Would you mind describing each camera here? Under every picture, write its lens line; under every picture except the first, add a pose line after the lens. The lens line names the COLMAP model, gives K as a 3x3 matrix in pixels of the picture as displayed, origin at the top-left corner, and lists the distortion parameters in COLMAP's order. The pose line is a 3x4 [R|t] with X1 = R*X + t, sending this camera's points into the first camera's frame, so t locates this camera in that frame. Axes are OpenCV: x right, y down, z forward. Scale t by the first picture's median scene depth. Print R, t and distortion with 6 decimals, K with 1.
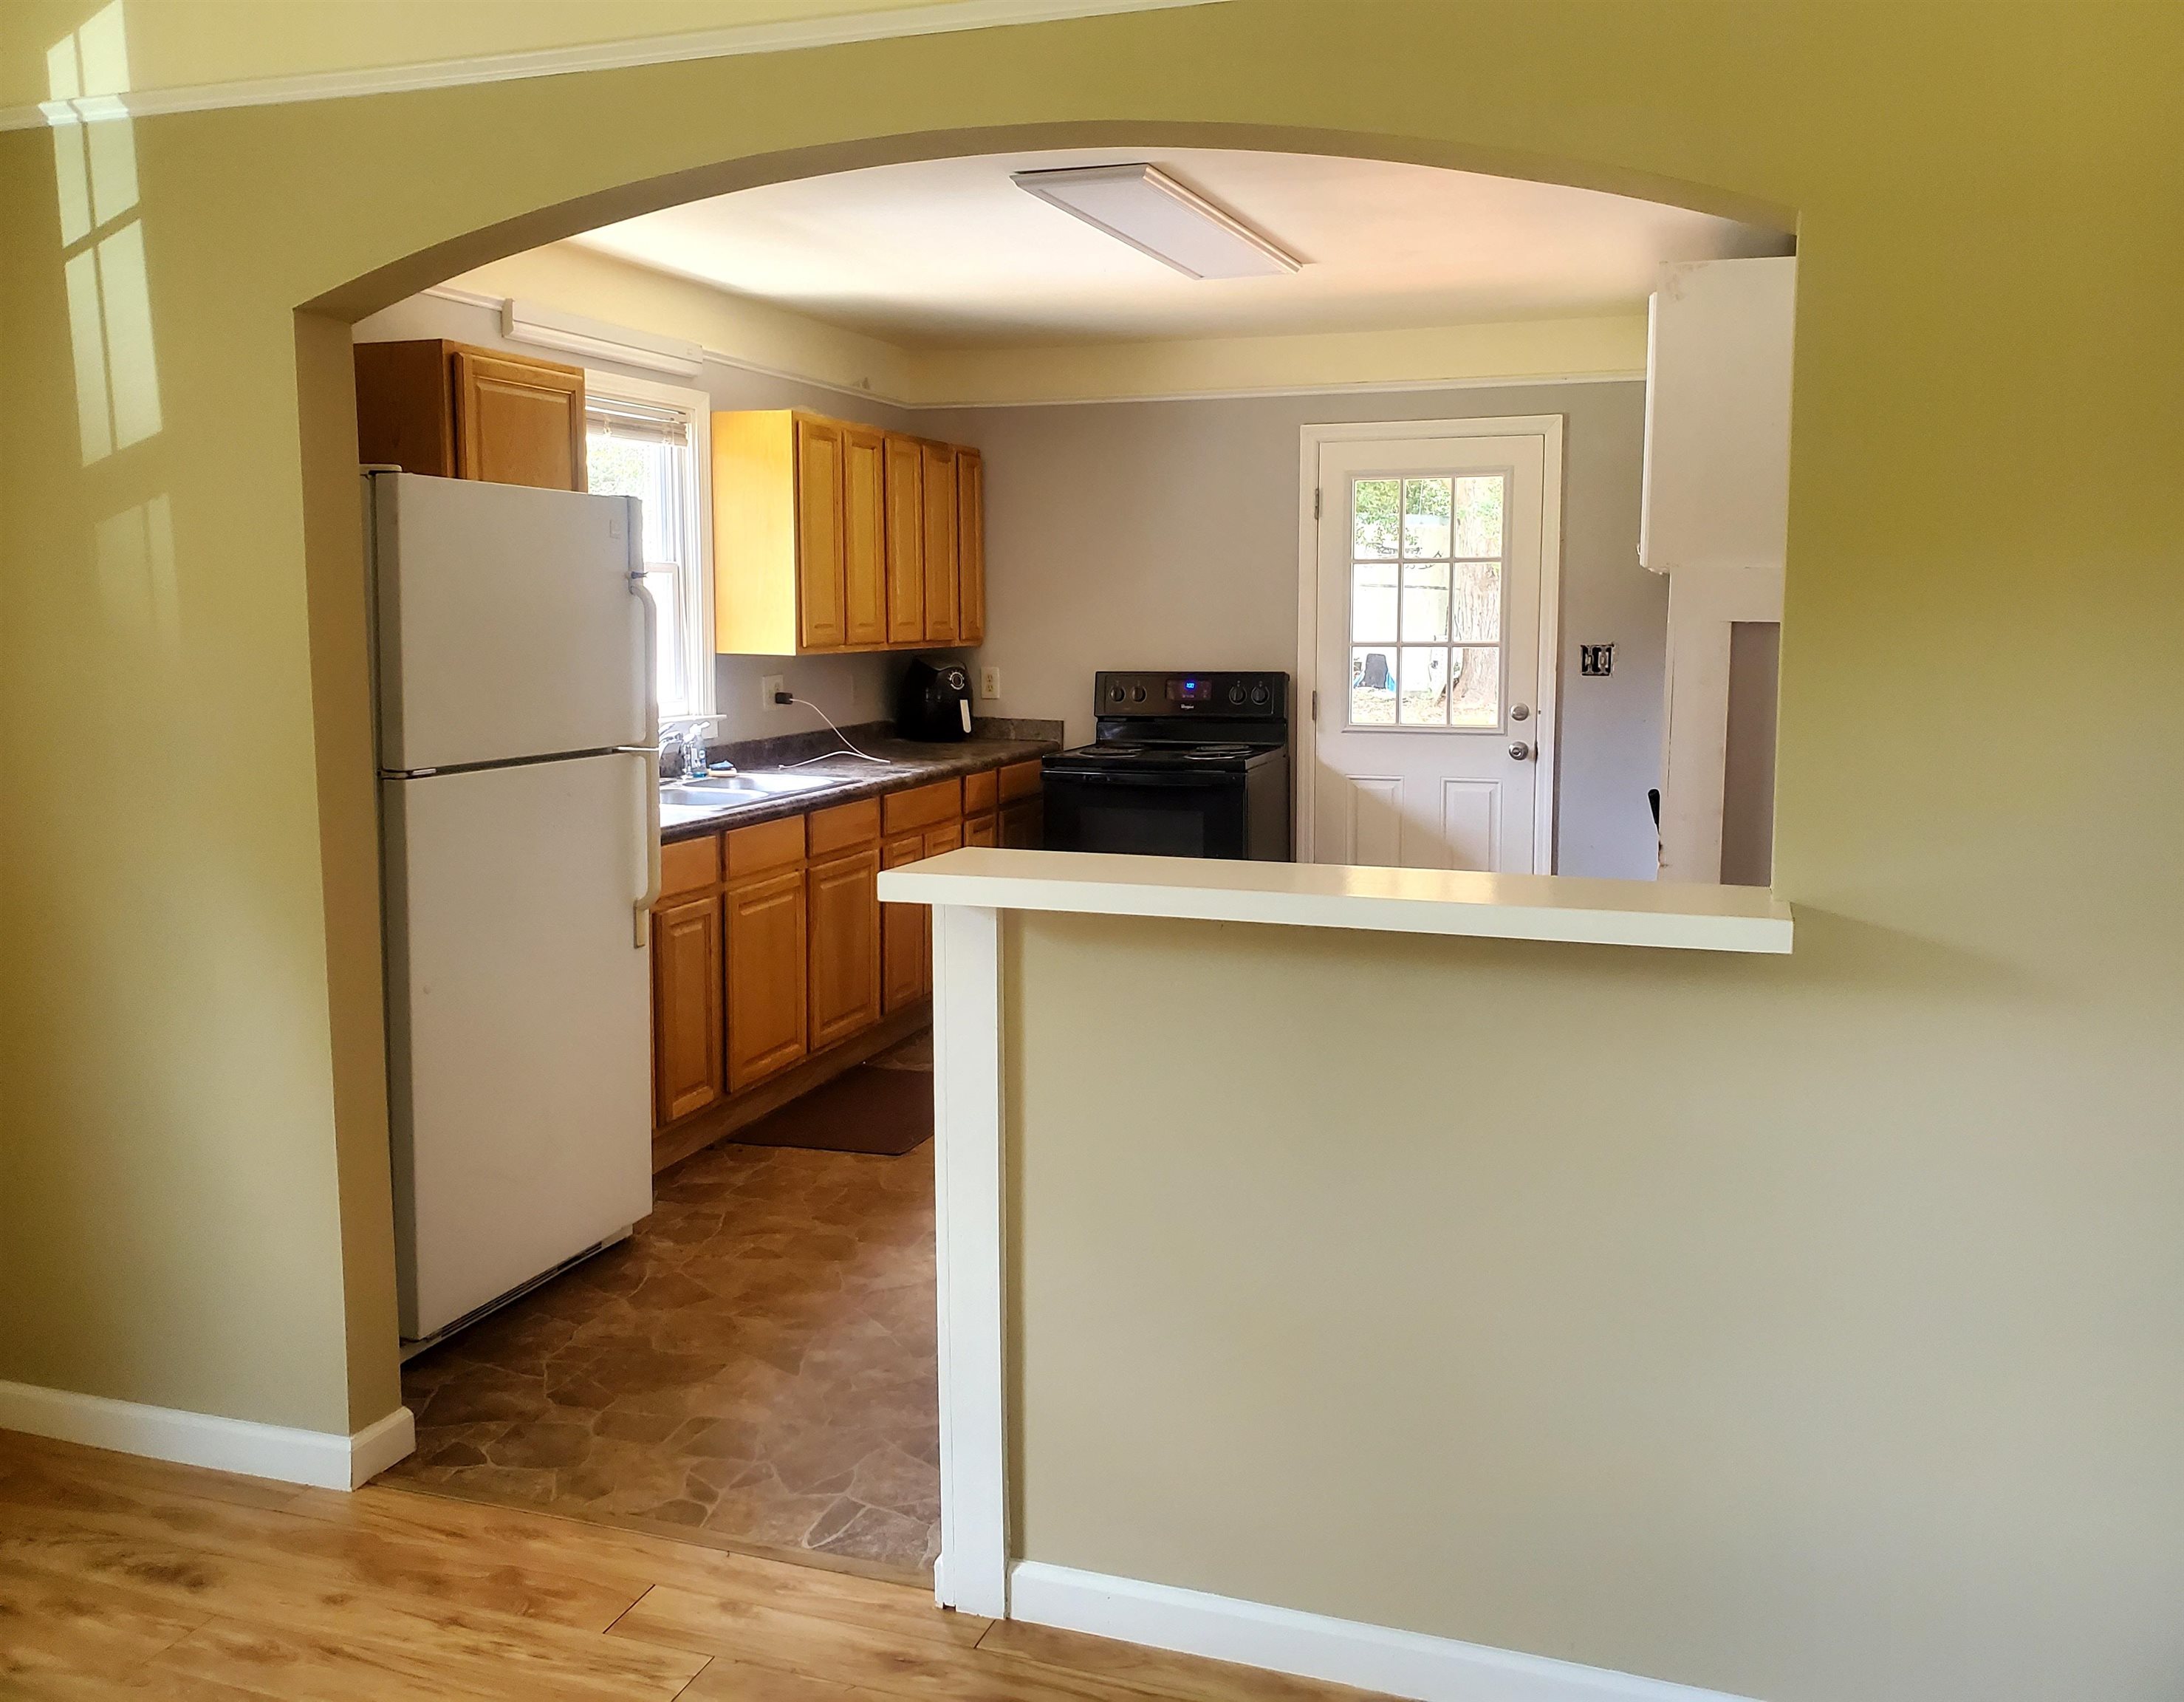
lens RADIAL K [[1771.7, 0, 1139.9], [0, 1771.7, 803.6], [0, 0, 1]] dist [0.016636, -0.002095]
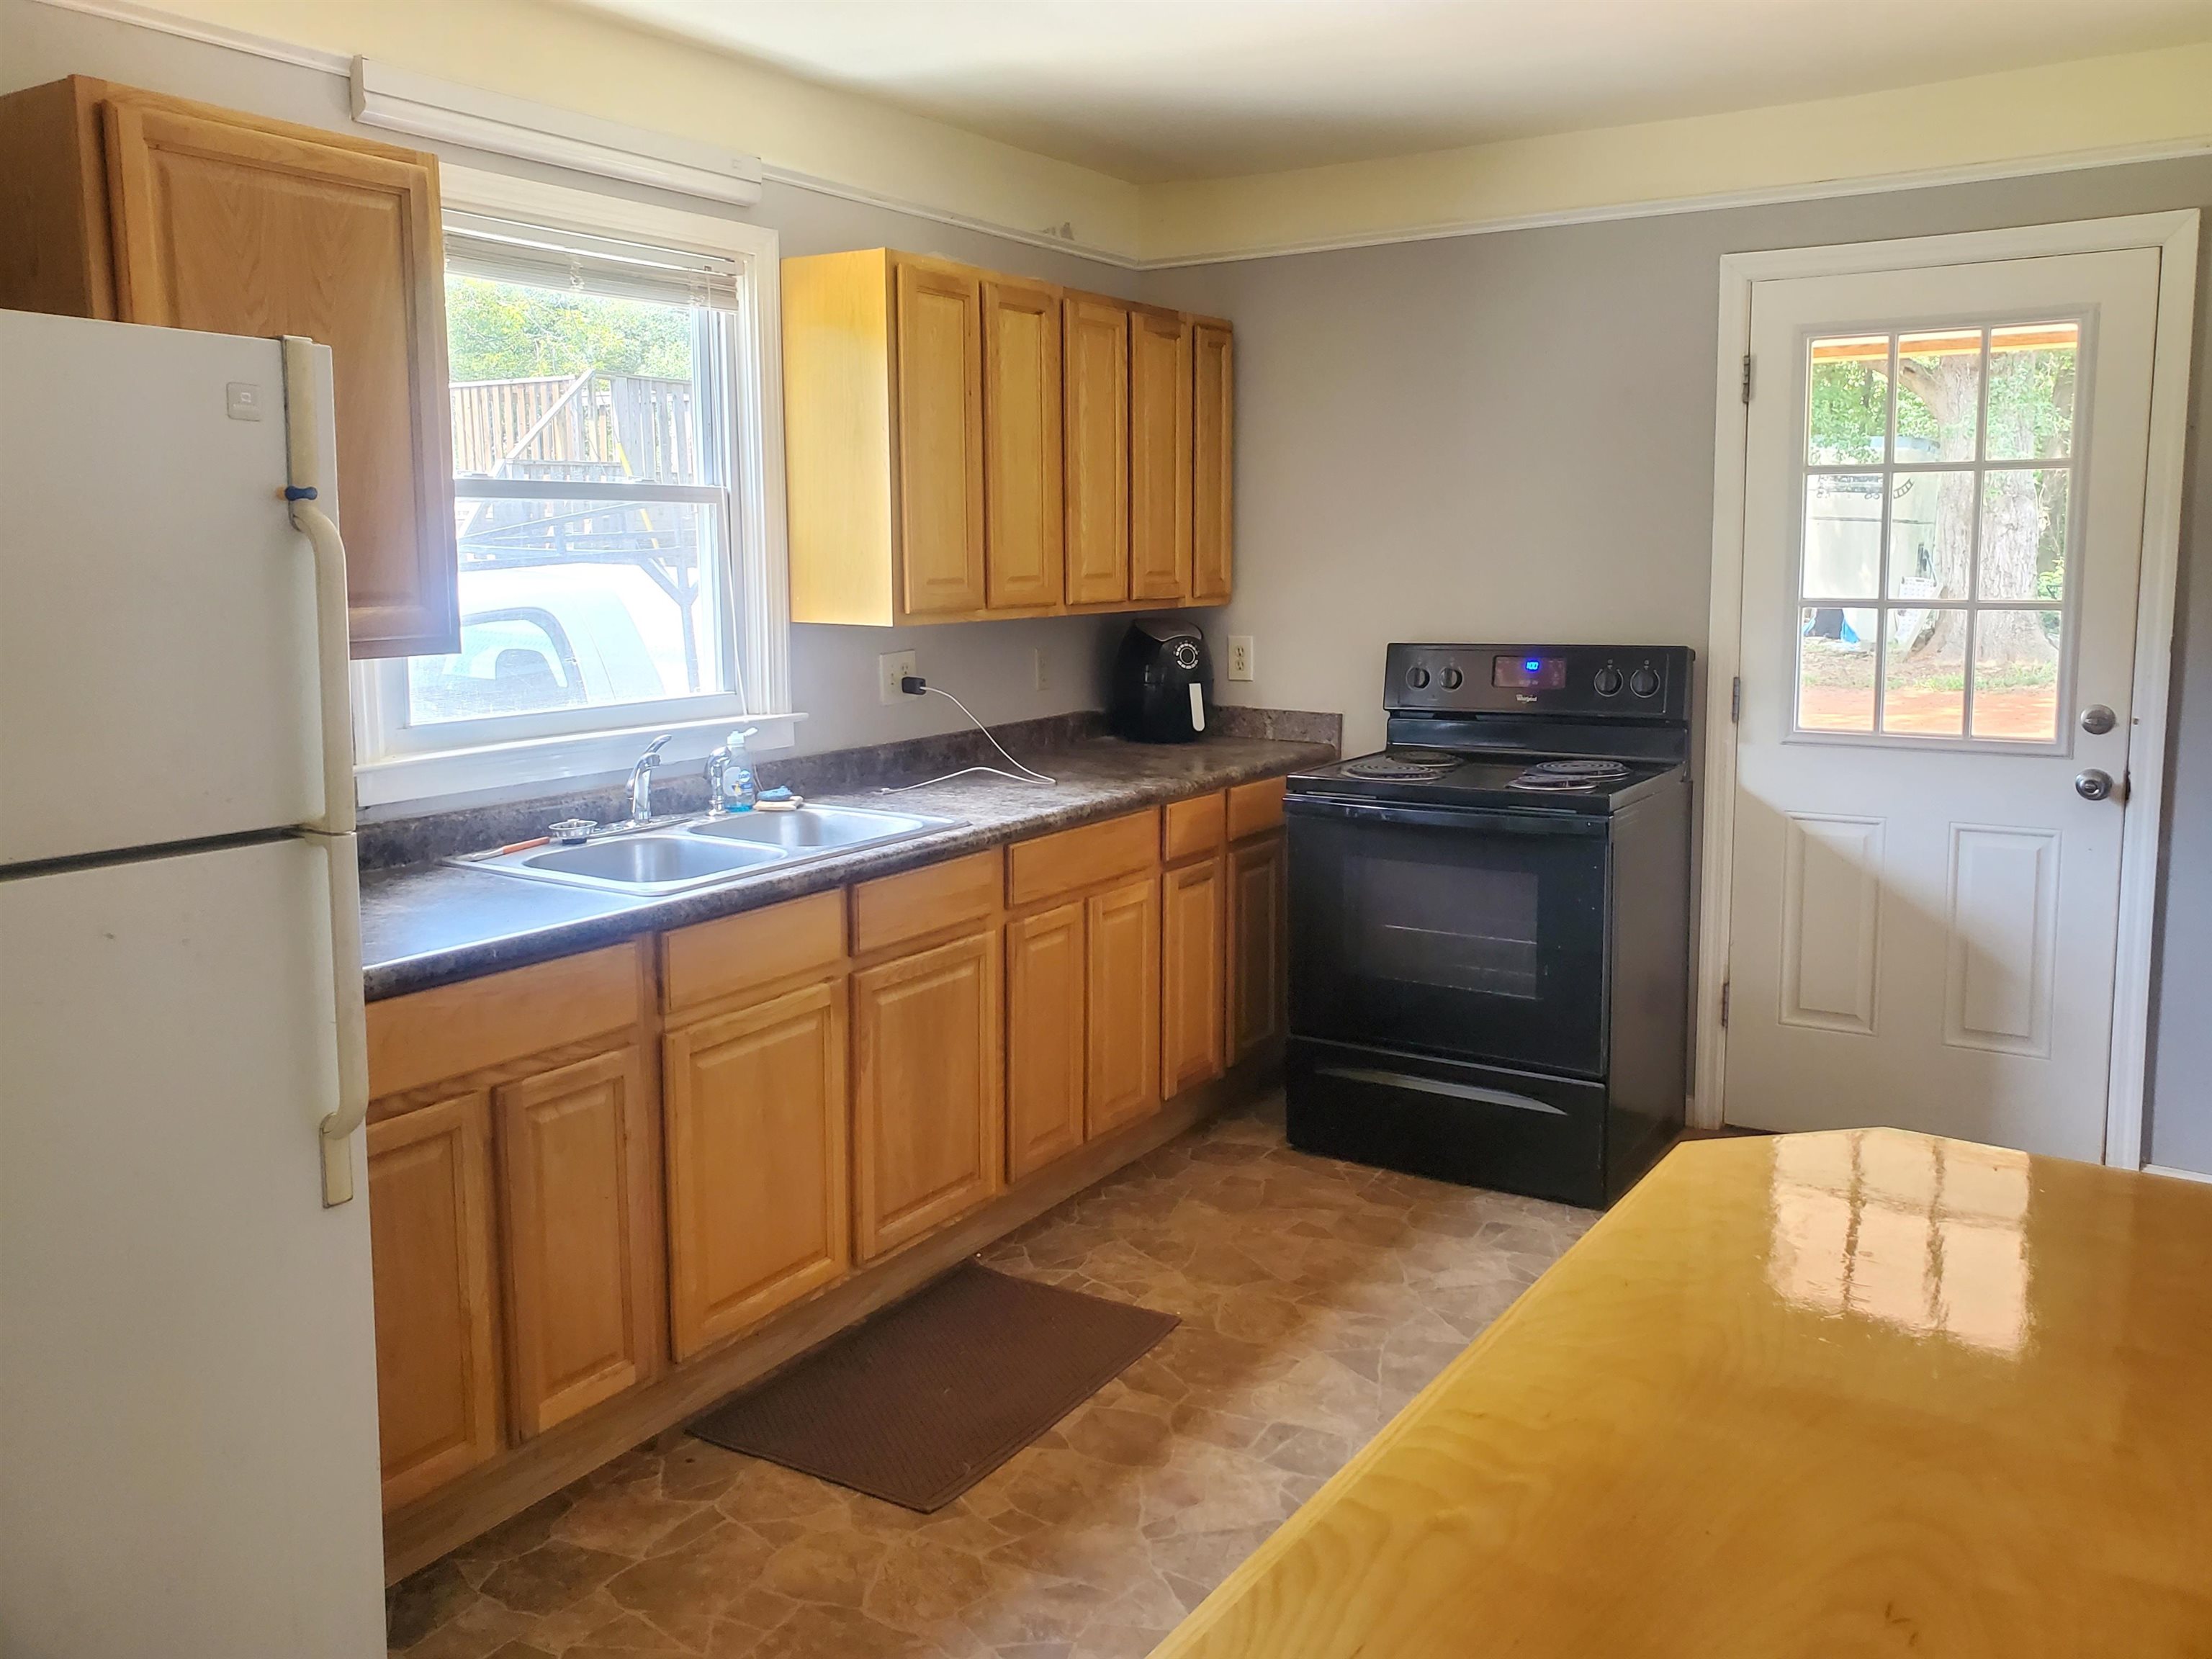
lens RADIAL K [[1761.0, 0, 1088.7], [0, 1761.0, 763.1], [0, 0, 1]] dist [0.073288, -0.156956]
pose [[0.966744, 0.023760, -0.254639, 0.044422], [-0.020975, 0.999687, 0.013645, -0.043424], [0.254884, -0.007850, 0.966940, 0.387133]]
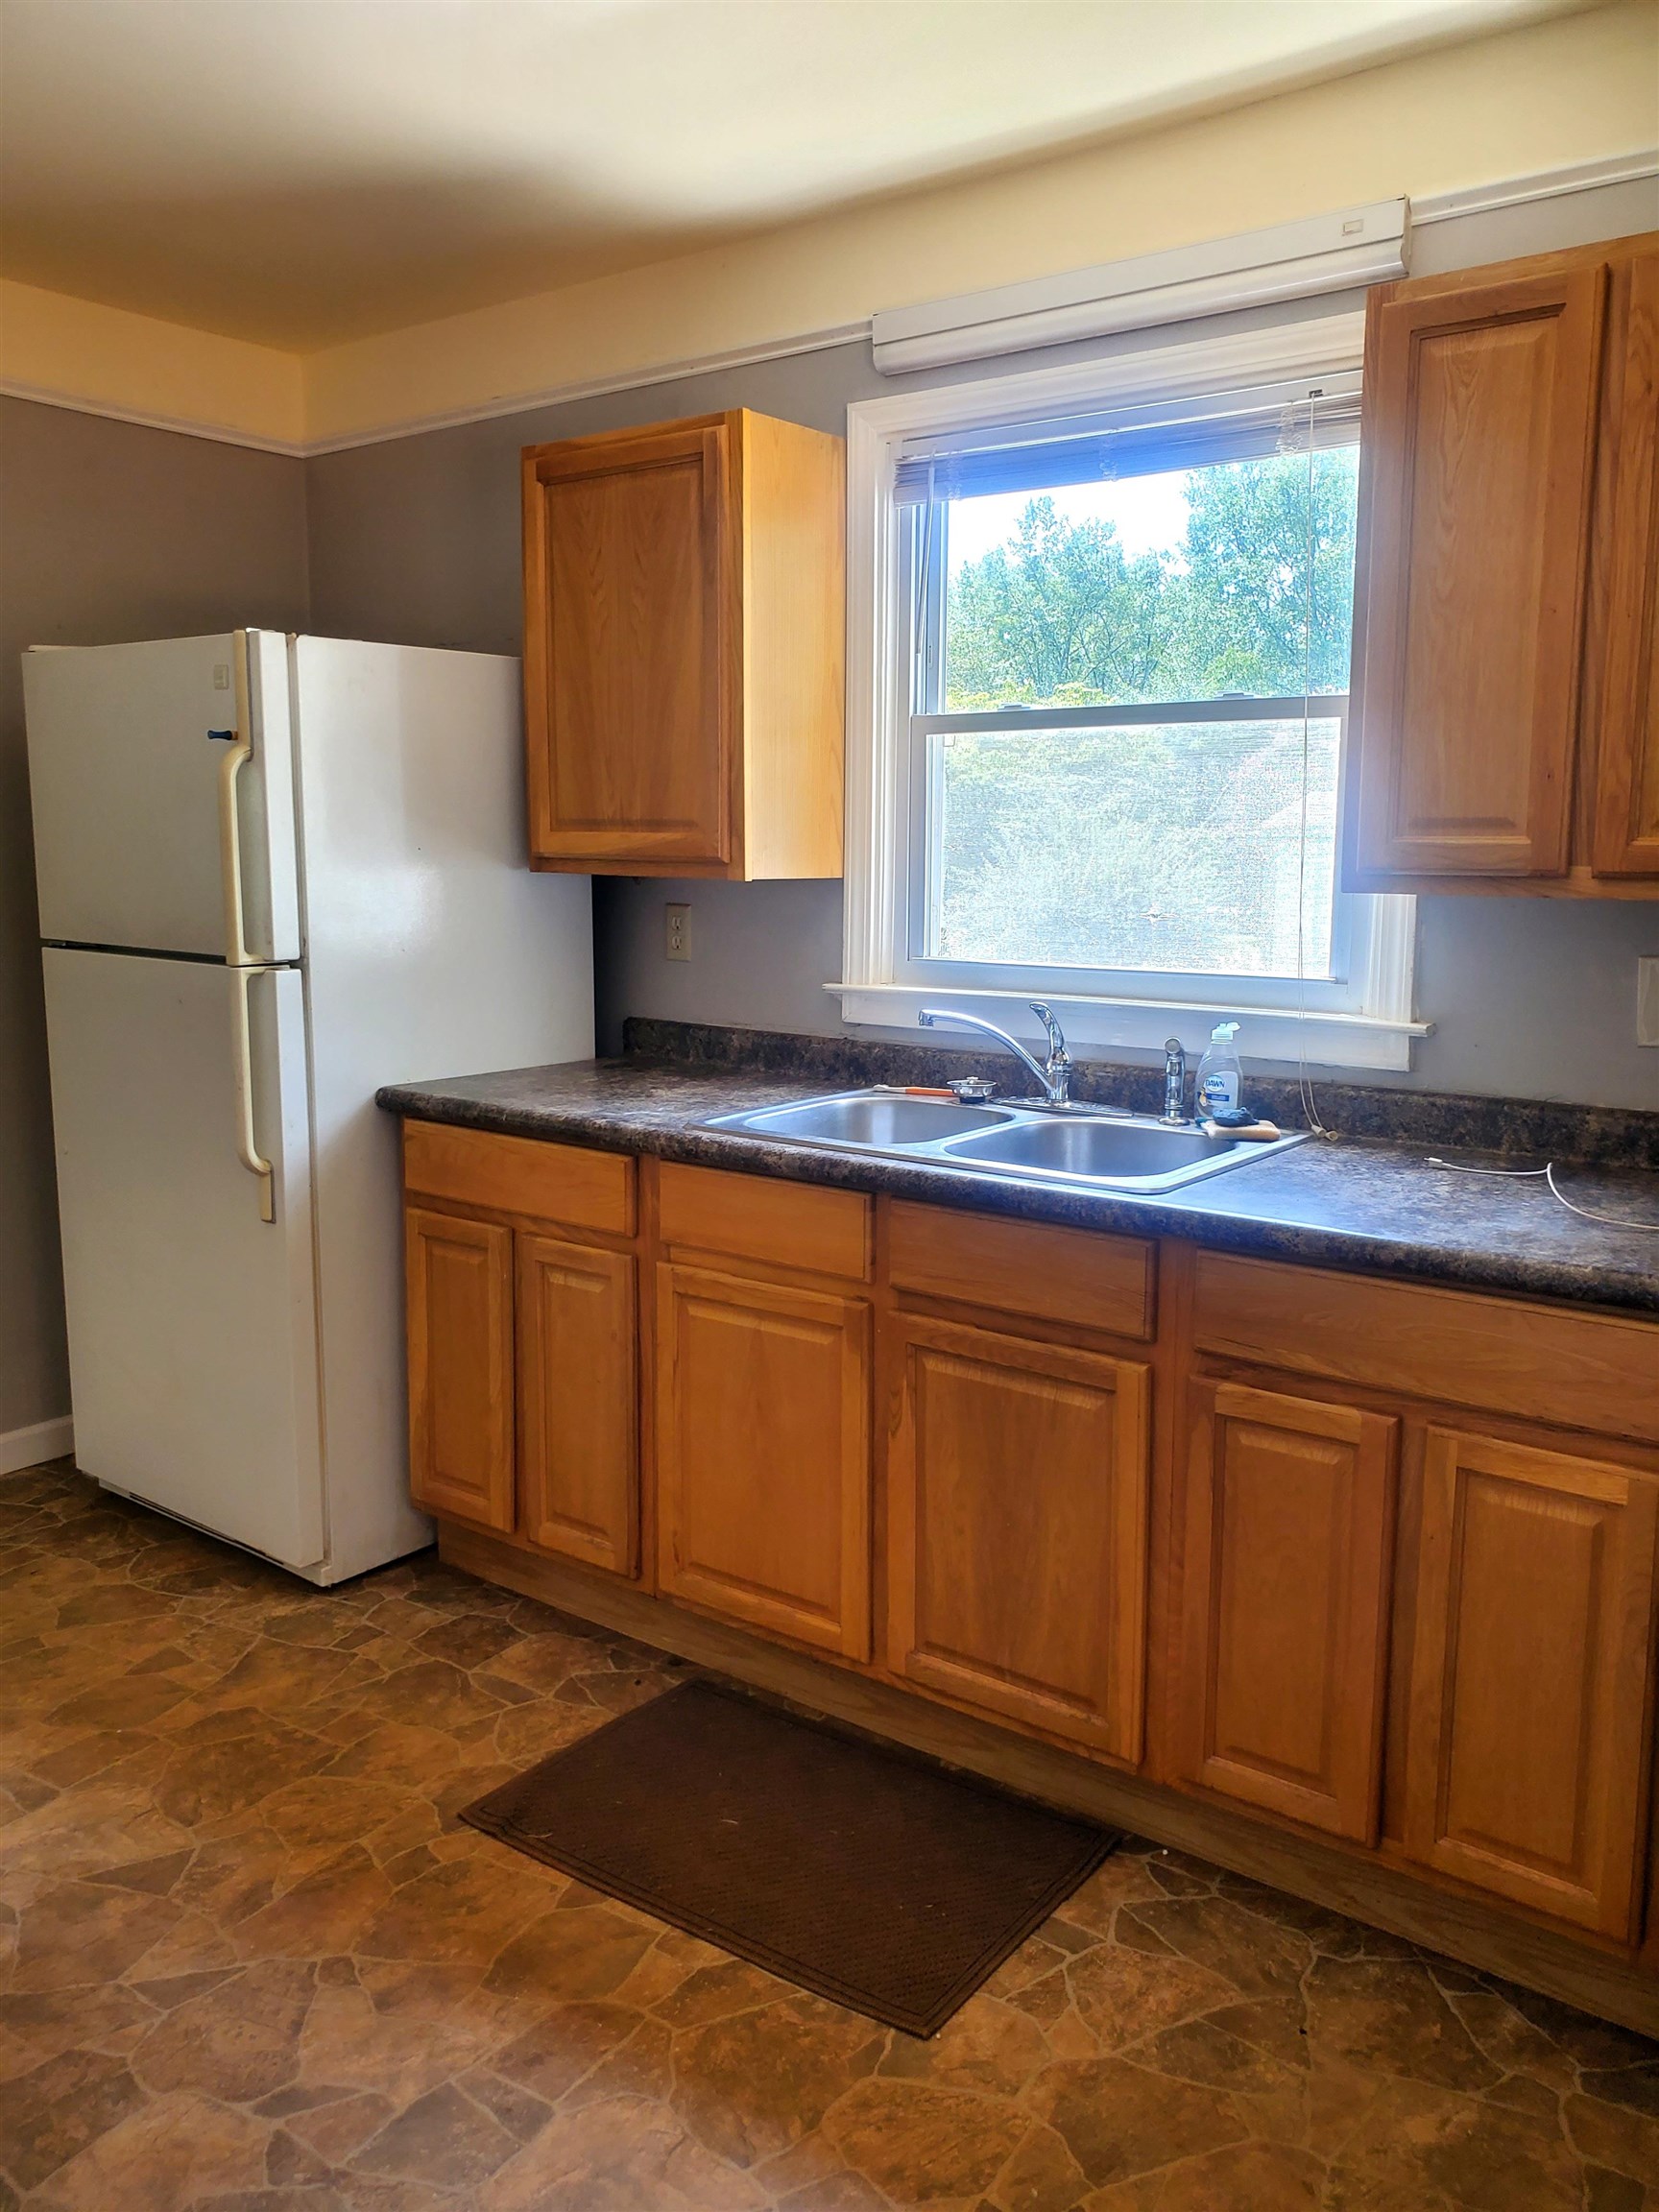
lens RADIAL K [[1720.6, 0, 829.1], [0, 1720.6, 1077.7], [0, 0, 1]] dist [-0.049973, 0.101561]
pose [[-0.318995, 0.132669, -0.938425, 0.231593], [-0.120449, 0.976450, 0.178988, -0.099264], [0.940072, 0.170128, -0.295502, 1.017121]]
